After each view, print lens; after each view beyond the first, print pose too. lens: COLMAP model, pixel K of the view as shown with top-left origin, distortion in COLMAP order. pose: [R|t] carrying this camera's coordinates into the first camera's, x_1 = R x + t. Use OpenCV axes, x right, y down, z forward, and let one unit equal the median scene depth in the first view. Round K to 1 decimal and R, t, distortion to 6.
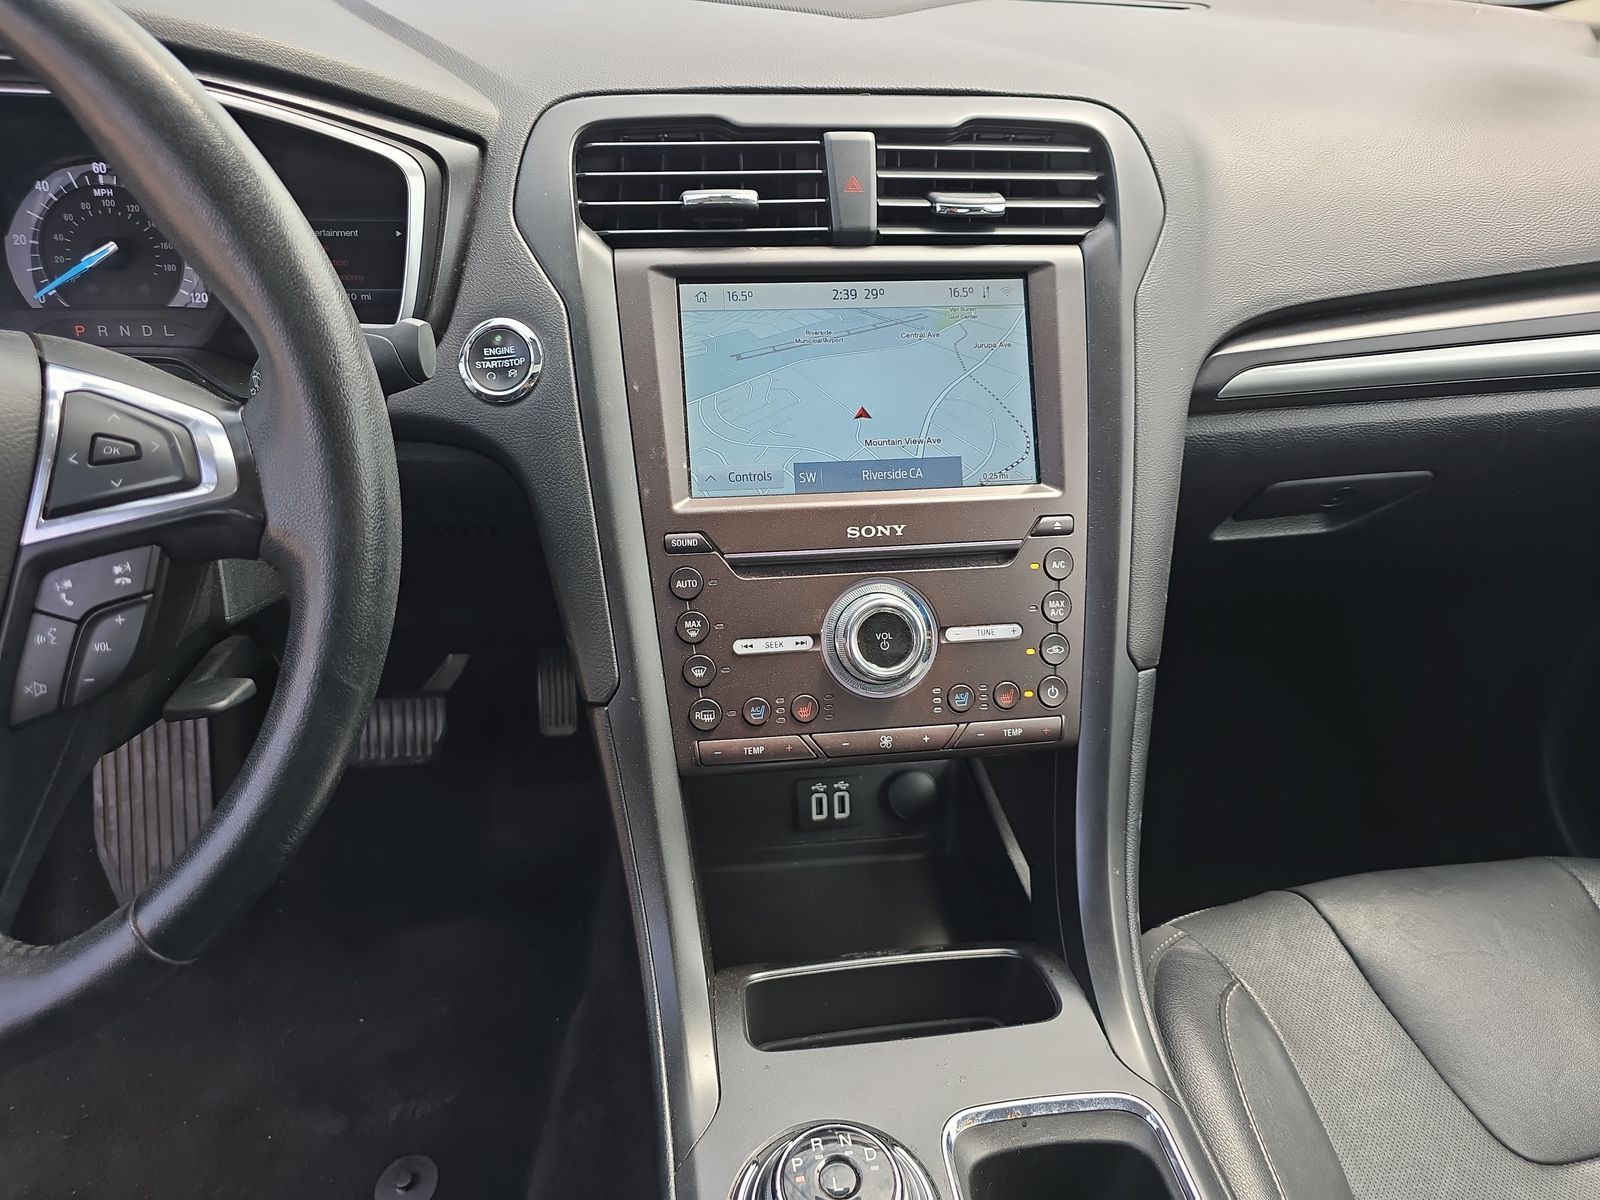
lens RADIAL K [[1057.4, 0, 798.6], [0, 1057.4, 592.5], [0, 0, 1]] dist [0.040349, -0.042468]
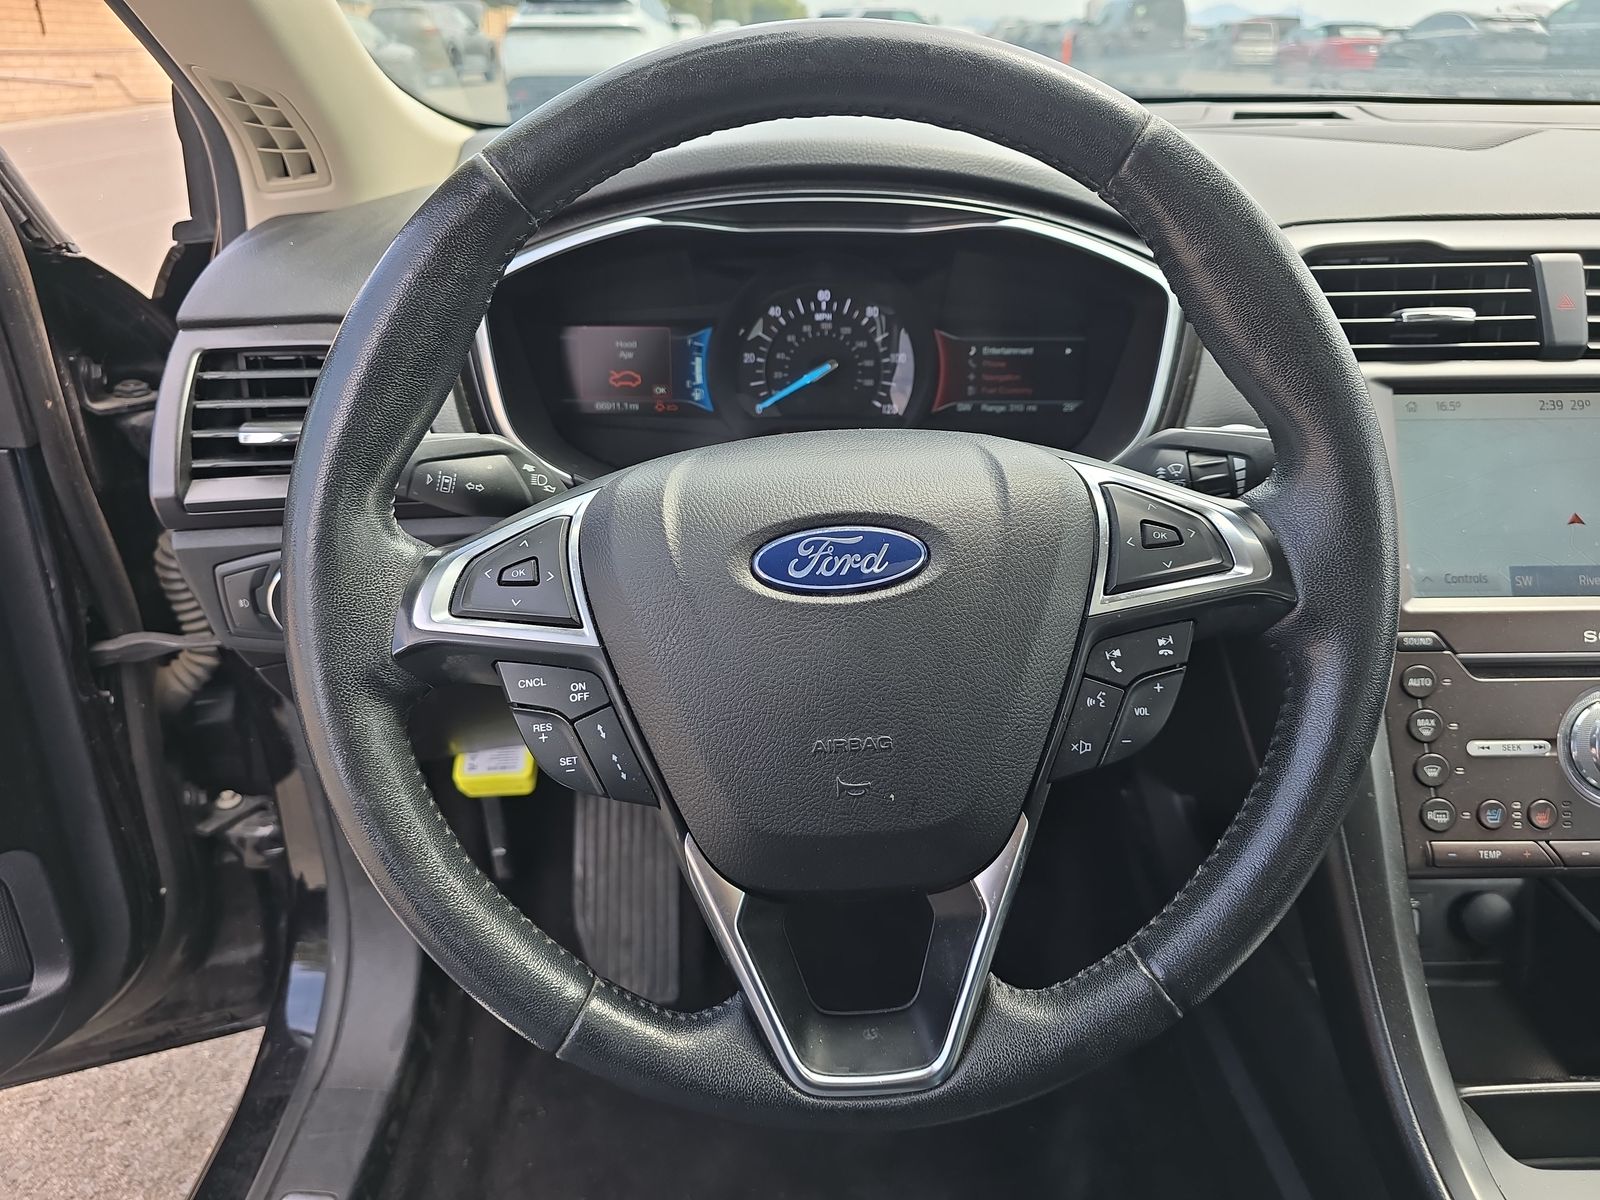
lens RADIAL K [[1057.4, 0, 798.6], [0, 1057.4, 592.5], [0, 0, 1]] dist [0.040349, -0.042468]
pose [[0.991623, 0.027184, -0.126275, -0.560581], [-0.040701, 0.993562, -0.105728, 0.038032], [0.122588, 0.109981, 0.986345, -0.086527]]
